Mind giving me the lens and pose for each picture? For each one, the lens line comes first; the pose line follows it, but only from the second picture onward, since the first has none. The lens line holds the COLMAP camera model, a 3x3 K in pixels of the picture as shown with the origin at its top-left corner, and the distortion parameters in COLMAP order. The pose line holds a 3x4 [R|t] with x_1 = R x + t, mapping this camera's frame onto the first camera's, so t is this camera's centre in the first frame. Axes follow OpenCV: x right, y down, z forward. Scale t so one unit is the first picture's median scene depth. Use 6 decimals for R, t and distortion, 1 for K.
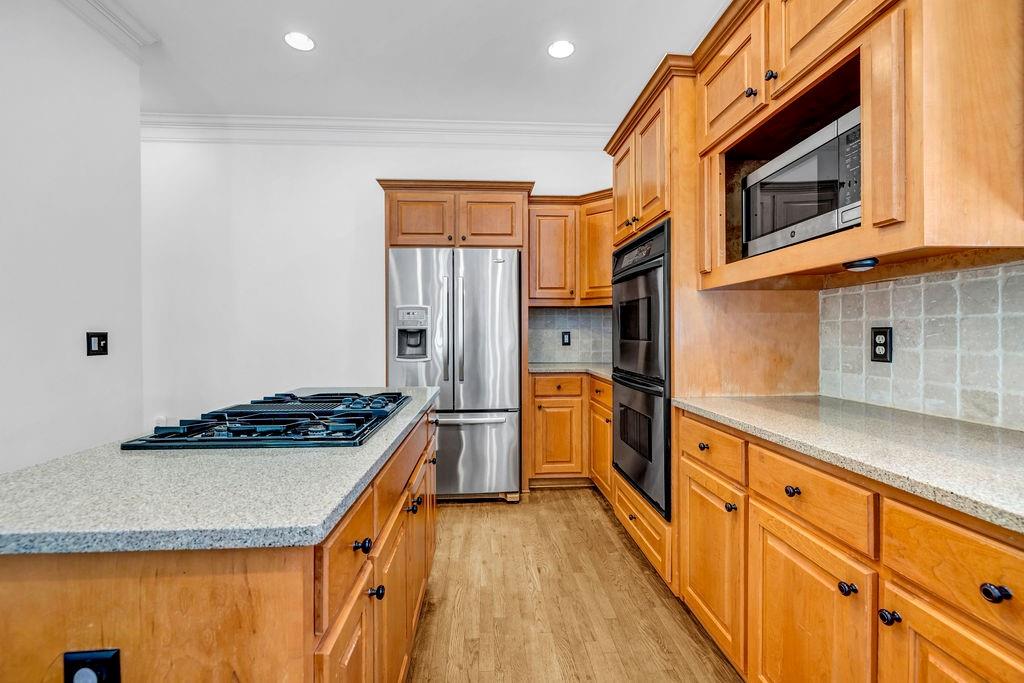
lens RADIAL K [[436.4, 0, 512.7], [0, 436.4, 335.9], [0, 0, 1]] dist [0.002855, -0.000127]
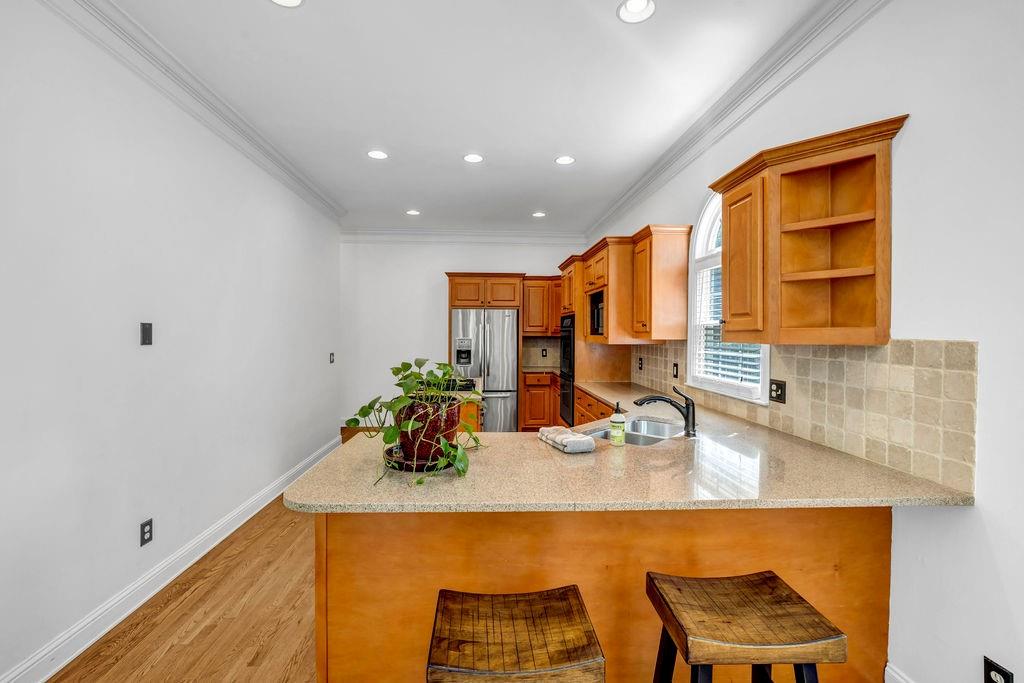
lens RADIAL K [[436.4, 0, 511.6], [0, 436.4, 339.1], [0, 0, 1]] dist [0.002855, -0.000127]
pose [[0.999925, 0.009720, -0.007461, 0.003355], [-0.009645, 0.999904, 0.009991, -0.084896], [0.007557, -0.009918, 0.999922, -0.973618]]
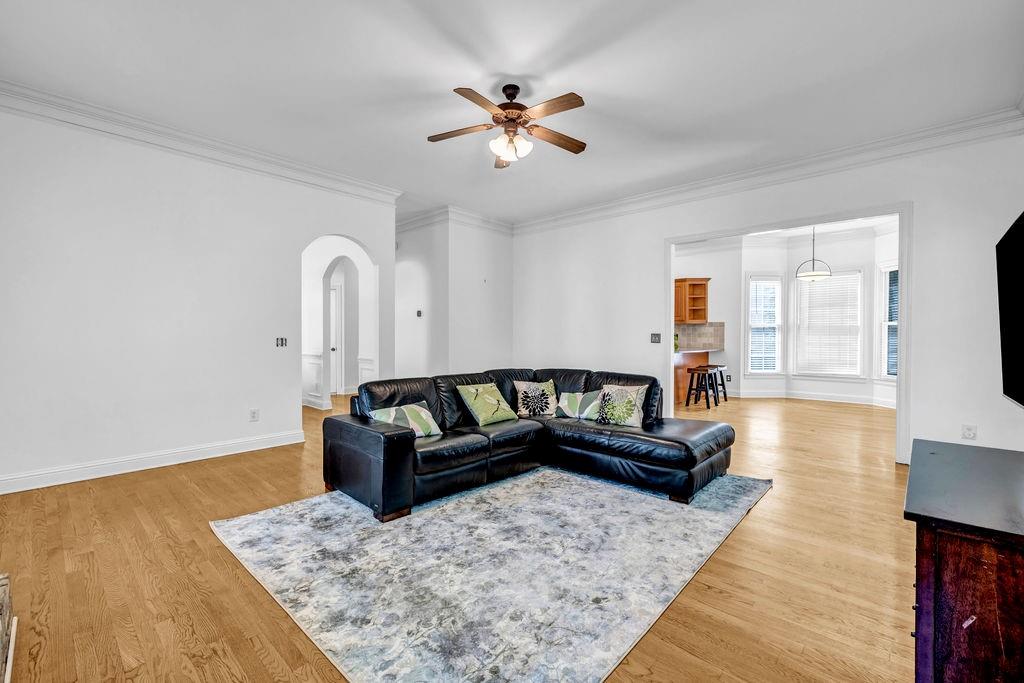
lens RADIAL K [[436.4, 0, 514.3], [0, 436.4, 339.1], [0, 0, 1]] dist [0.002855, -0.000127]
pose [[0.725506, 0.005258, 0.688196, -2.435118], [-0.005726, 0.999982, -0.001603, 0.042011], [-0.688192, -0.002778, 0.725523, -1.603939]]
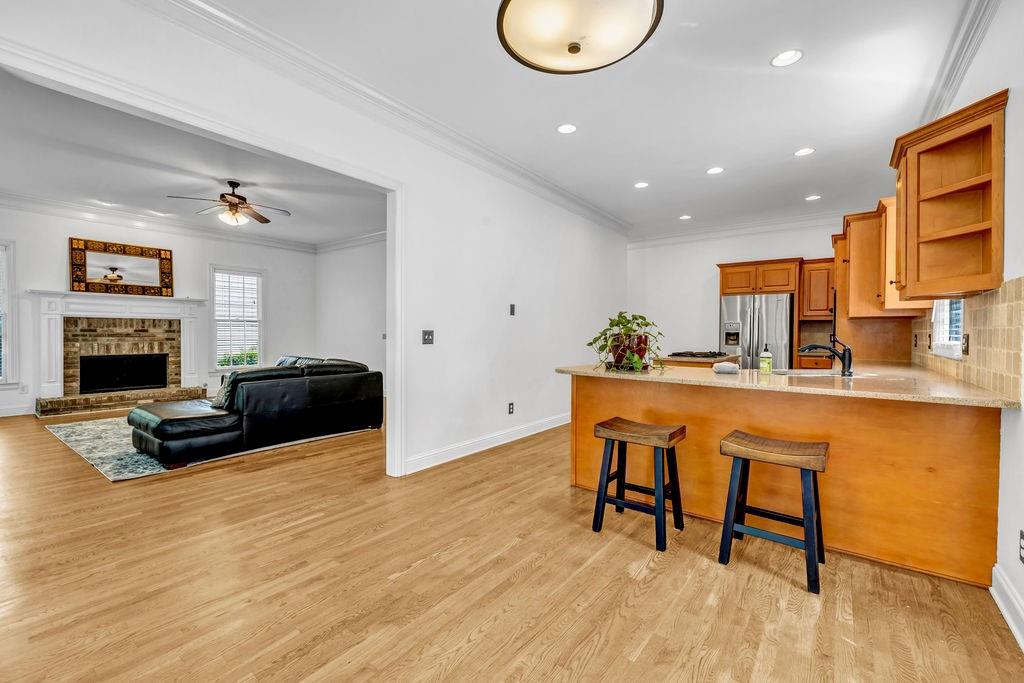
lens RADIAL K [[436.4, 0, 514.4], [0, 436.4, 336.5], [0, 0, 1]] dist [0.002855, -0.000127]
pose [[0.758516, 0.016455, -0.651447, 0.367316], [-0.014351, 0.999860, 0.008546, 0.002117], [0.651496, 0.002866, 0.758646, -1.374411]]
